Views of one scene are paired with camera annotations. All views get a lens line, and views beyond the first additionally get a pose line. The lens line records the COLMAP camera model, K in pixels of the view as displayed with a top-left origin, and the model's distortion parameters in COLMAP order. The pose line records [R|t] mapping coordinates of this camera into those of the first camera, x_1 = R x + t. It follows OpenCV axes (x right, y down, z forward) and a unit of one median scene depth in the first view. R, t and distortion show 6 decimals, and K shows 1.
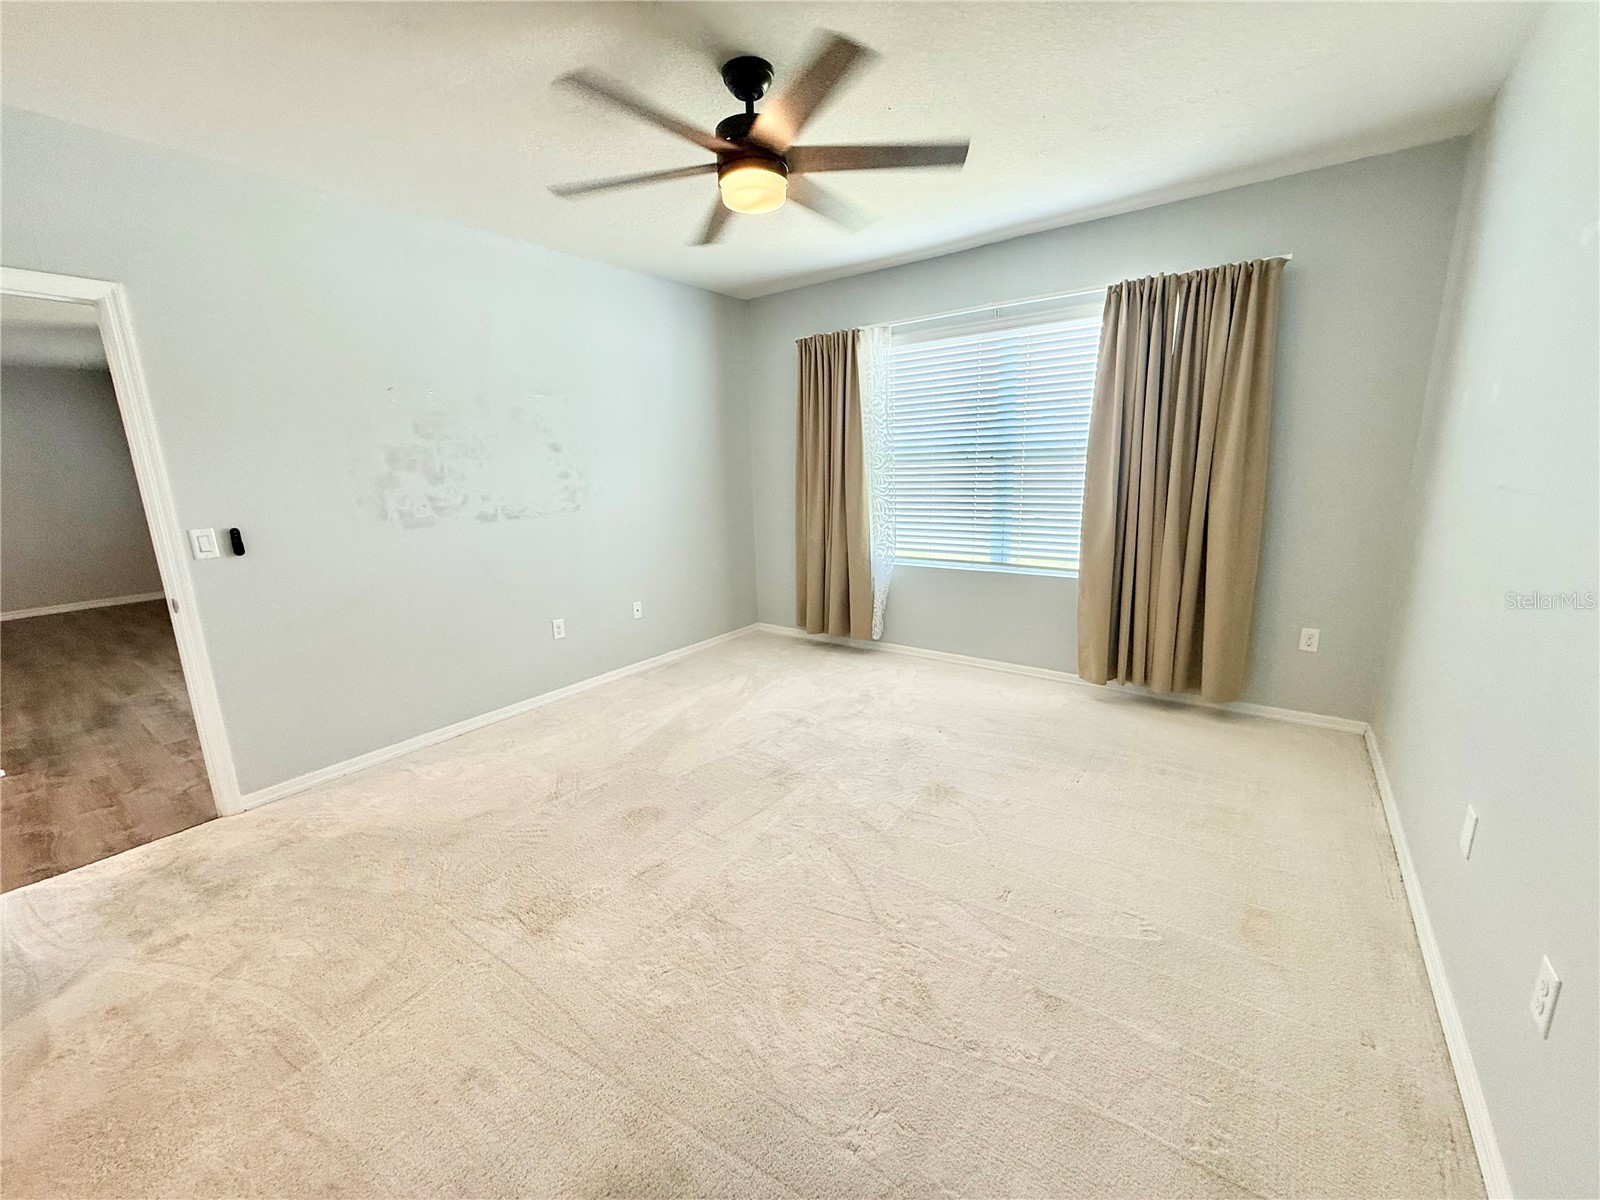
lens RADIAL K [[639.0, 0, 796.0], [0, 639.0, 601.9], [0, 0, 1]] dist [-0.000409, -0.001248]
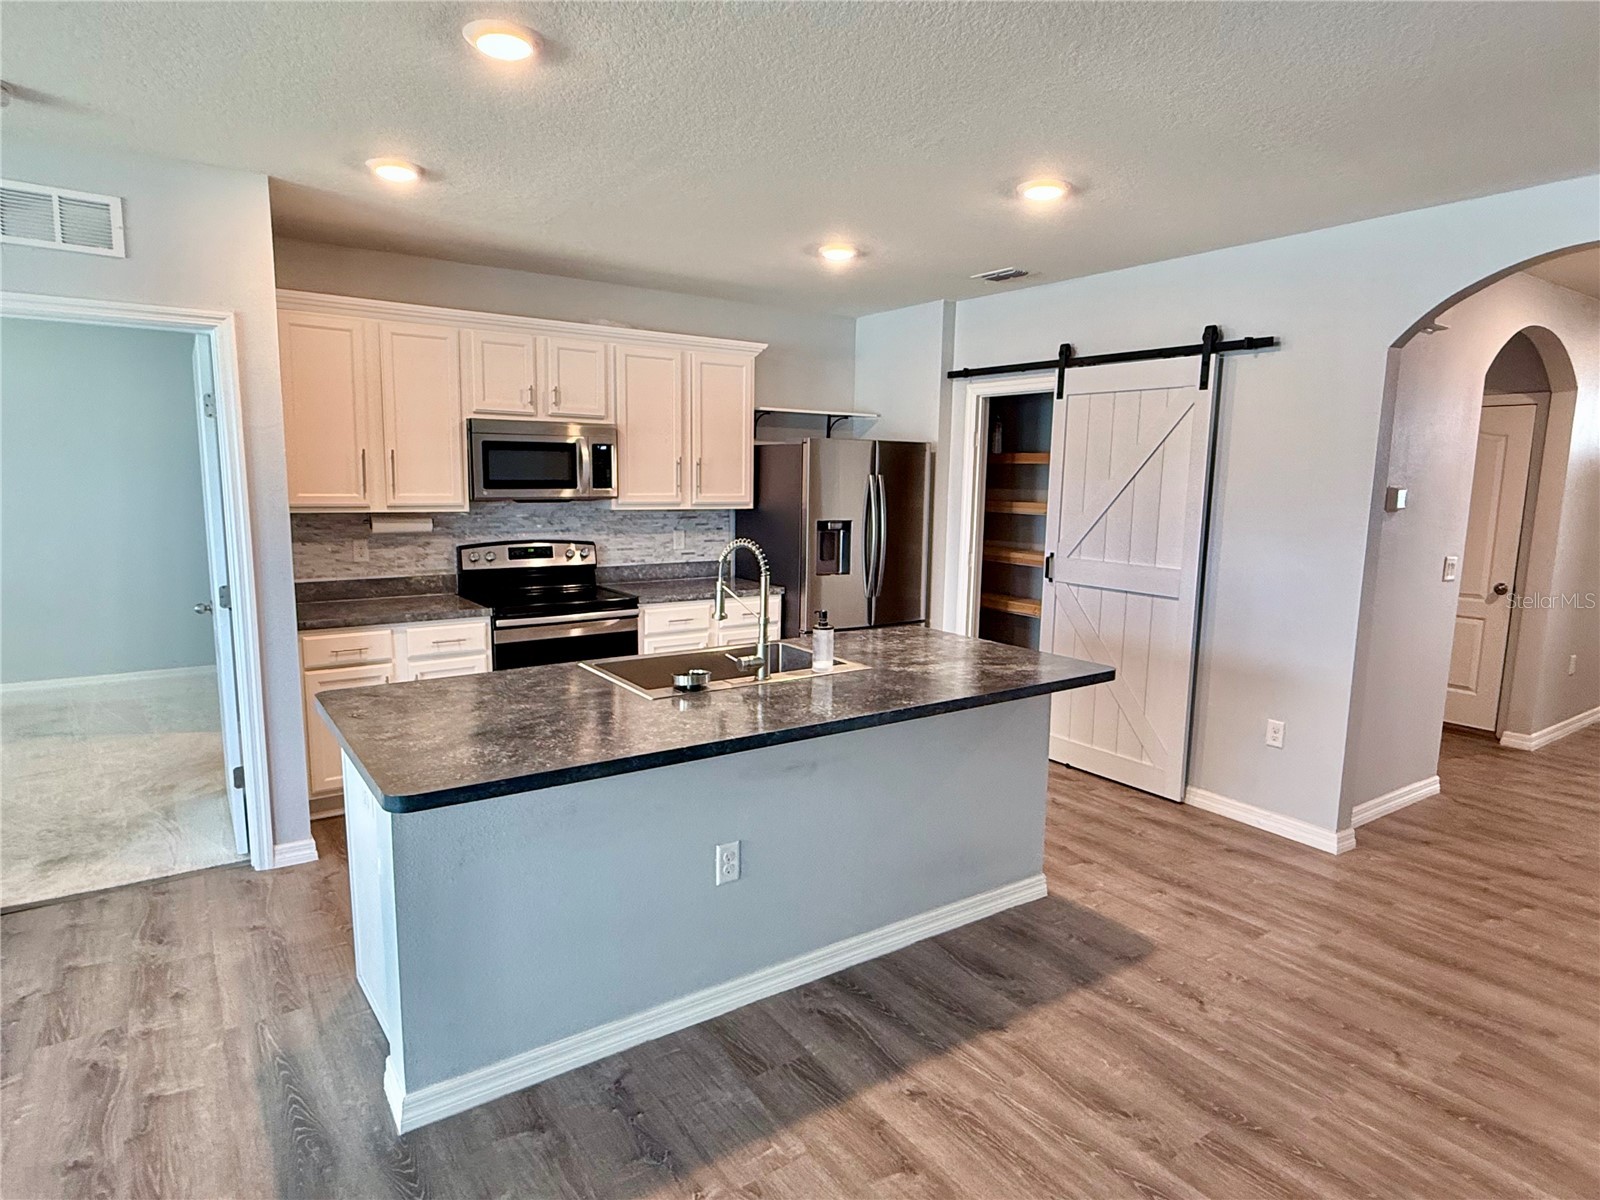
lens RADIAL K [[909.4, 0, 791.9], [0, 909.4, 607.6], [0, 0, 1]] dist [-0.003121, 0.000136]
pose [[-0.947550, -0.030490, 0.318150, -1.695033], [0.082804, 0.938032, 0.336511, -0.260678], [-0.308695, 0.345206, -0.886307, 1.191368]]
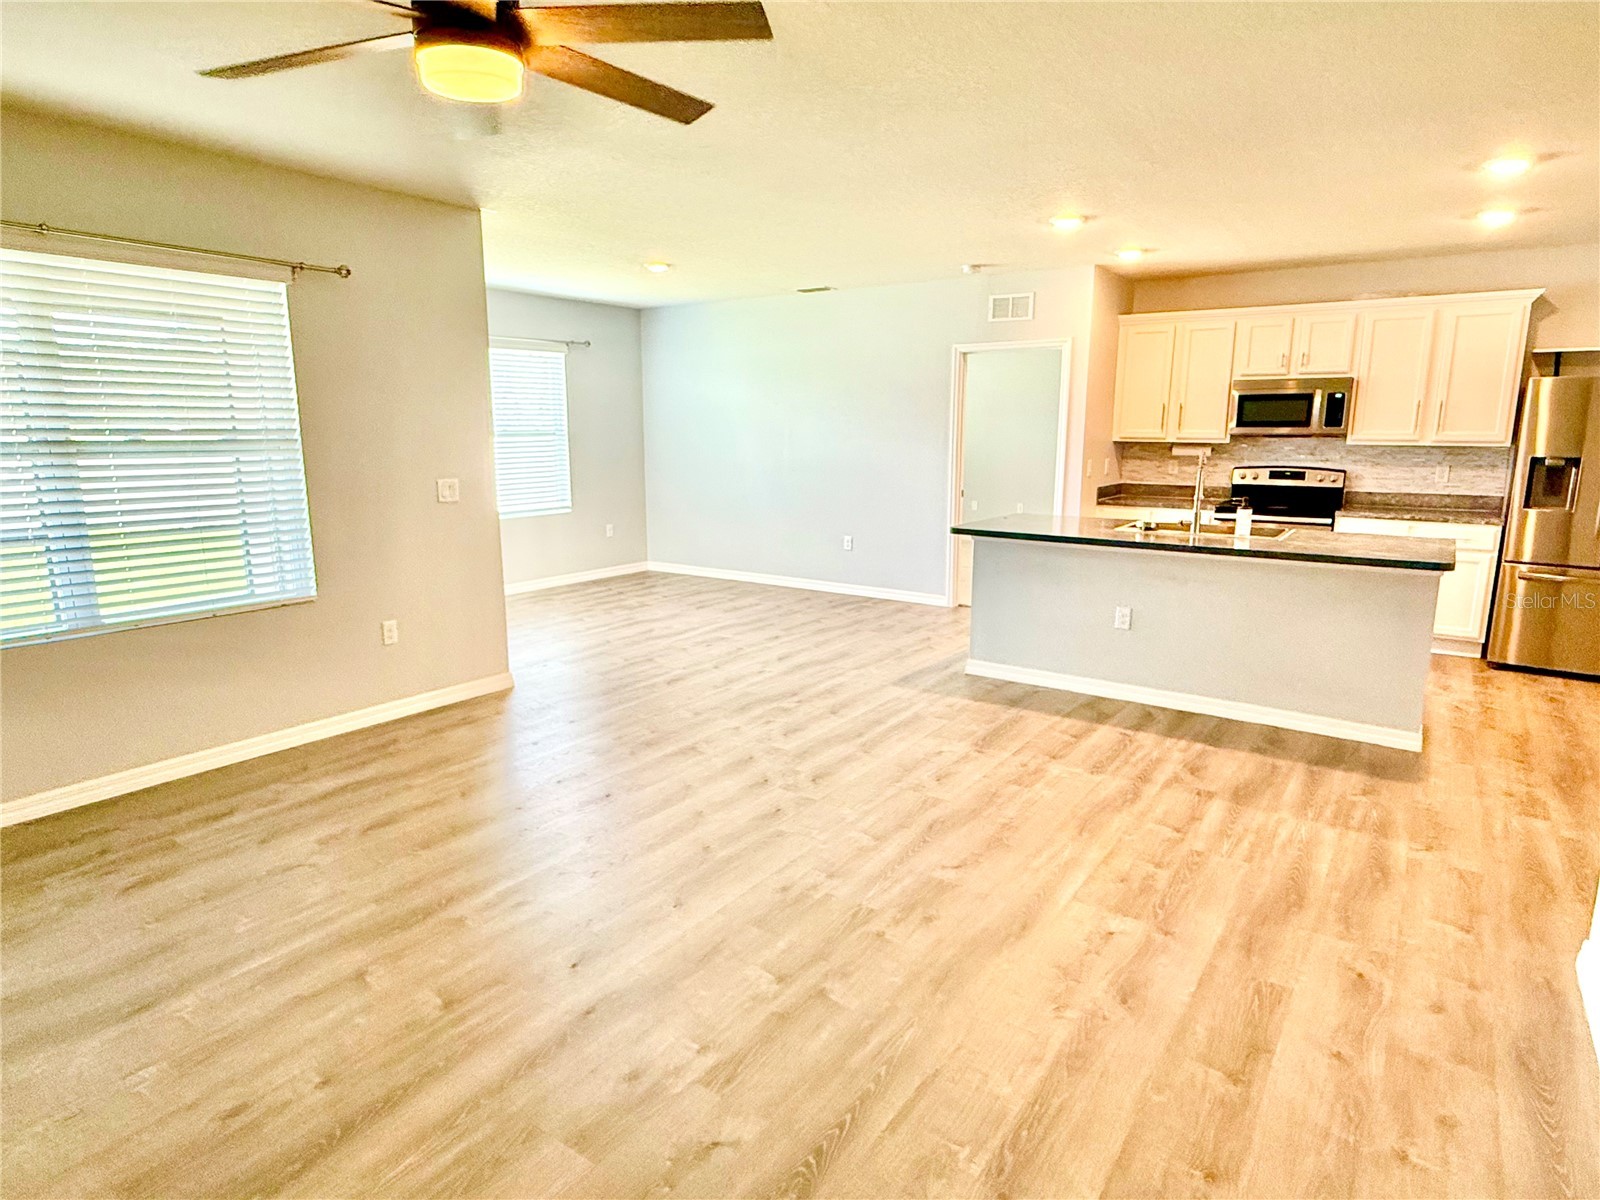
lens RADIAL K [[909.4, 0, 797.3], [0, 909.4, 596.2], [0, 0, 1]] dist [-0.003121, 0.000136]
pose [[-0.022996, -0.156622, 0.987391, -2.769876], [0.216024, 0.963541, 0.157870, -0.183178], [-0.976117, 0.216930, 0.011677, 1.089786]]
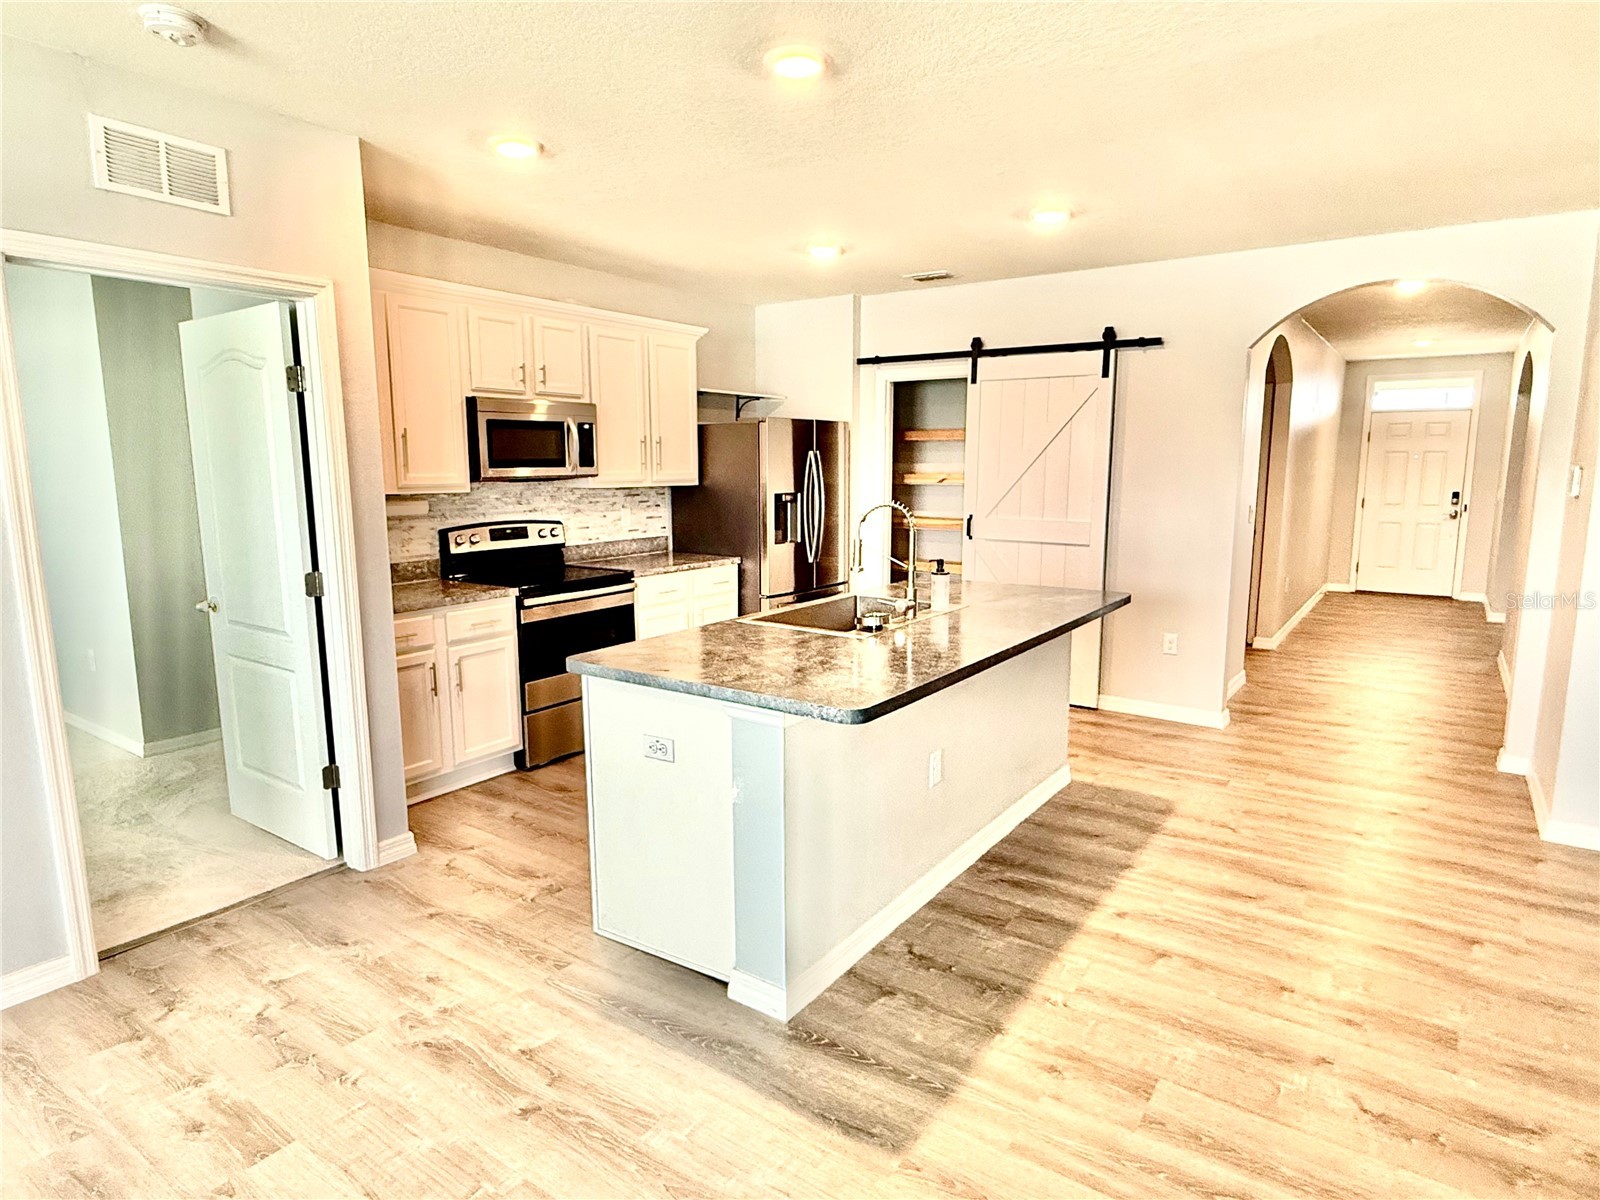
lens RADIAL K [[909.4, 0, 796.2], [0, 909.4, 604.2], [0, 0, 1]] dist [-0.003121, 0.000136]
pose [[-0.999131, 0.035471, -0.021881, -1.271071], [0.024993, 0.930075, 0.366518, -0.297883], [0.033352, 0.365652, -0.930154, 1.383401]]
